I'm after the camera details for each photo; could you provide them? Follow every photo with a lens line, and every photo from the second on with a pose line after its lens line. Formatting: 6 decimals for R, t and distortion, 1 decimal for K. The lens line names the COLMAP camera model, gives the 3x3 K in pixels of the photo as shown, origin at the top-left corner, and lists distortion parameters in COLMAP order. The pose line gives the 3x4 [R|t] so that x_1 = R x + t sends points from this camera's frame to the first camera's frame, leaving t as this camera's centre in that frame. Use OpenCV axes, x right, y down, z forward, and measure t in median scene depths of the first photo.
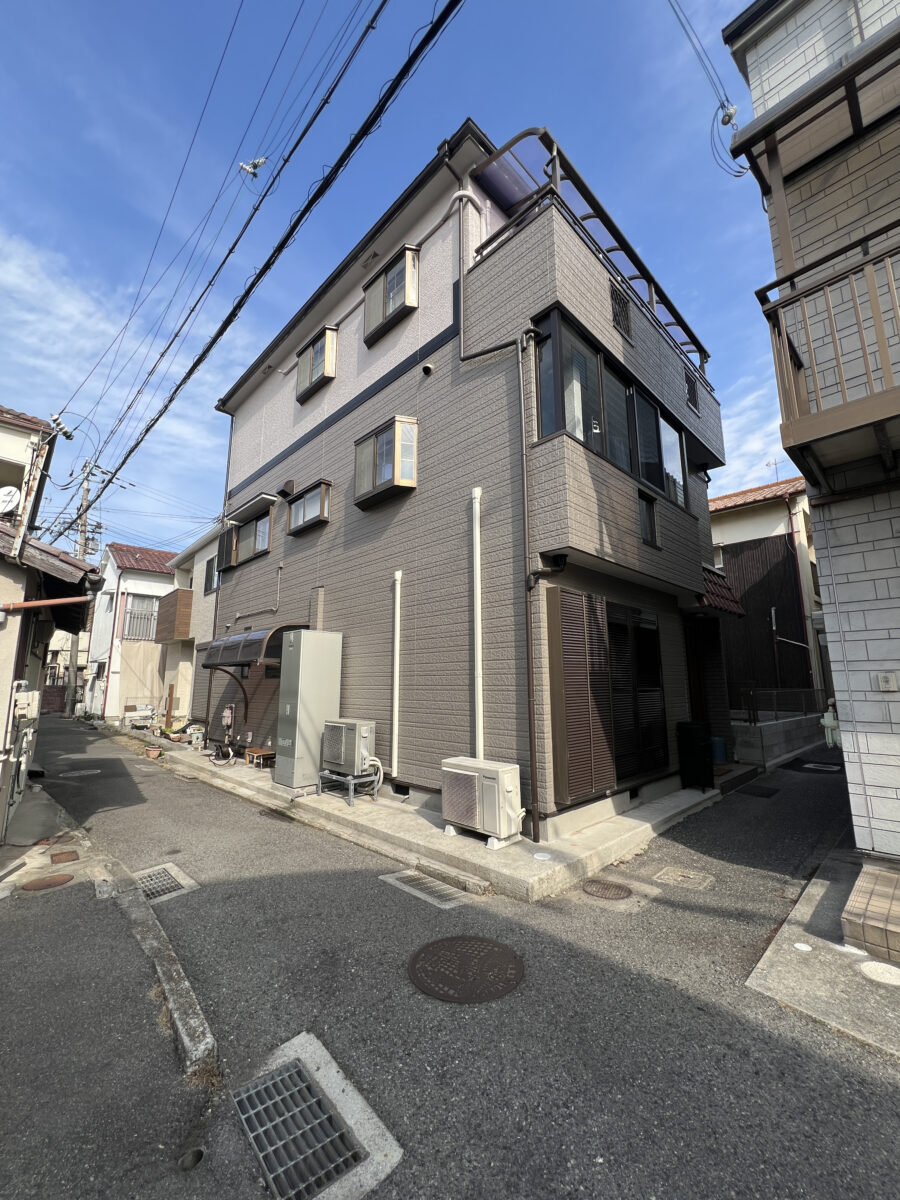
lens RADIAL K [[480.2, 0, 449.2], [0, 480.2, 601.2], [0, 0, 1]] dist [-0.000991, 0.000849]
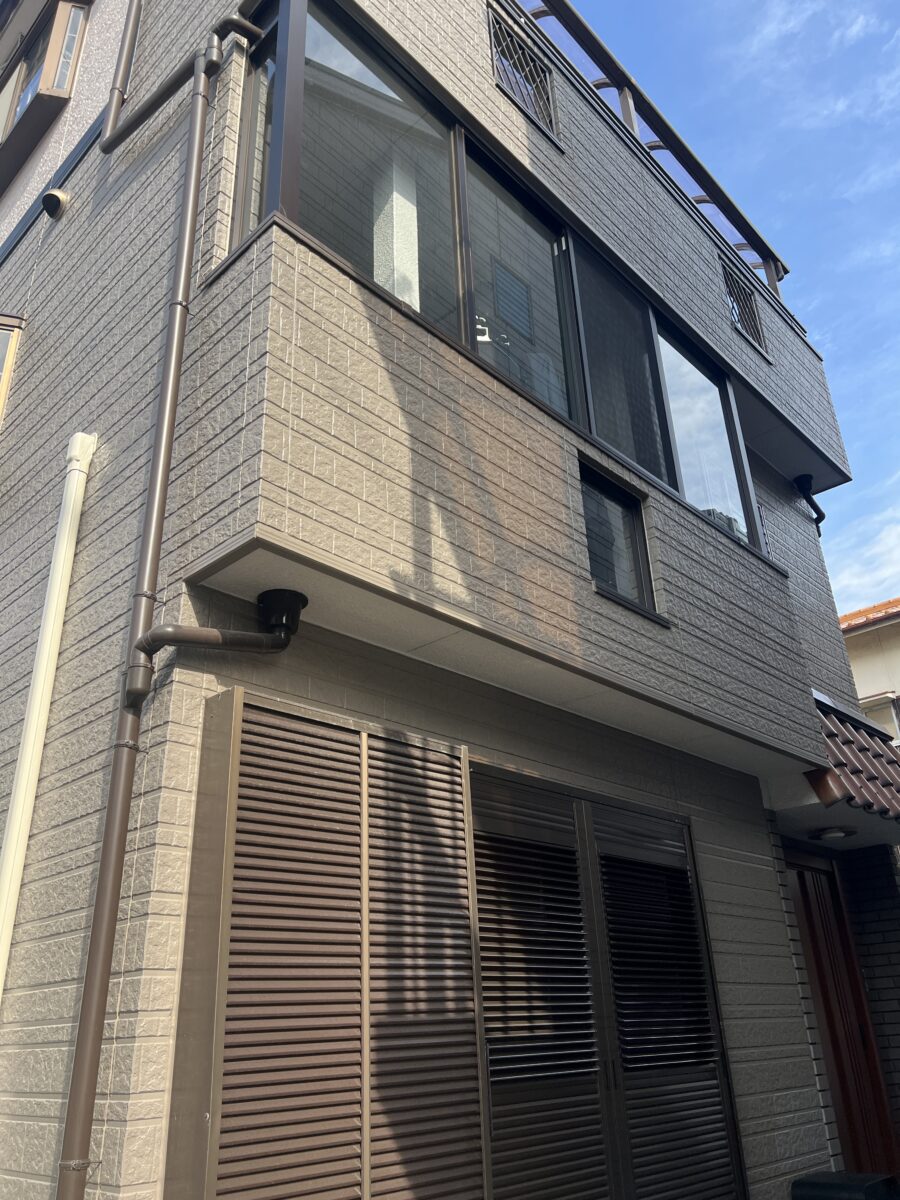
lens RADIAL K [[908.4, 0, 454.0], [0, 908.4, 602.0], [0, 0, 1]] dist [0.034224, -0.014333]
pose [[0.998731, -0.015609, 0.047875, 0.277210], [0.028223, 0.960892, -0.275480, 0.058542], [-0.041703, 0.276482, 0.960114, 0.401128]]
